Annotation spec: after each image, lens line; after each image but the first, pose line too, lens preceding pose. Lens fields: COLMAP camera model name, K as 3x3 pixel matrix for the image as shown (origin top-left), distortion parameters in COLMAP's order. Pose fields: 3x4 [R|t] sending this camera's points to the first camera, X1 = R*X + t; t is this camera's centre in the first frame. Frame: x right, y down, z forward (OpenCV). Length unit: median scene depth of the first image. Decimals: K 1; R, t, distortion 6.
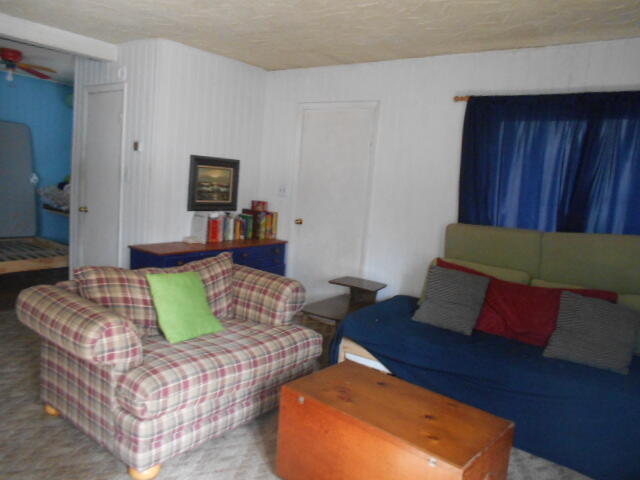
lens RADIAL K [[492.0, 0, 320.0], [0, 492.0, 240.0], [0, 0, 1]] dist [-0.059442, 0.053023]
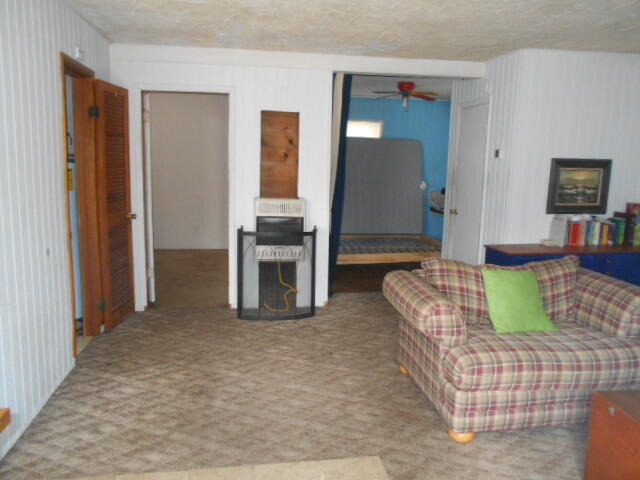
lens RADIAL K [[492.0, 0, 320.0], [0, 492.0, 240.0], [0, 0, 1]] dist [-0.059442, 0.053023]
pose [[0.718553, 0.042813, -0.694154, 0.150475], [-0.046021, 0.998843, 0.013966, 0.003843], [0.693948, 0.021910, 0.719691, -0.073976]]
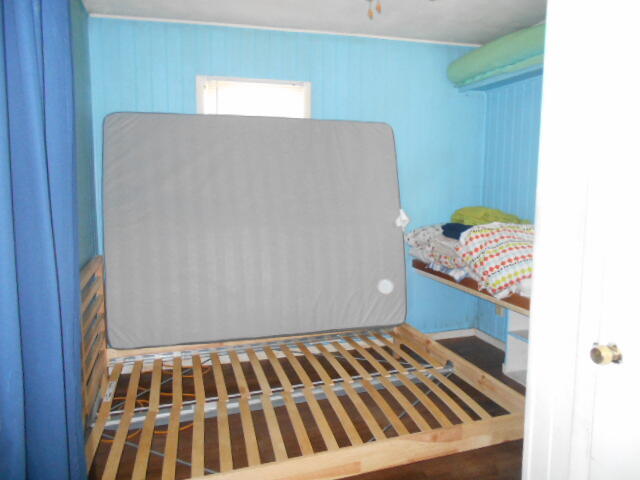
lens RADIAL K [[492.0, 0, 320.0], [0, 492.0, 240.0], [0, 0, 1]] dist [-0.059442, 0.053023]
pose [[0.805082, -0.009651, -0.593085, -0.772685], [-0.004518, 0.999739, -0.022401, -0.206845], [0.593146, 0.020714, 0.804828, 1.148336]]
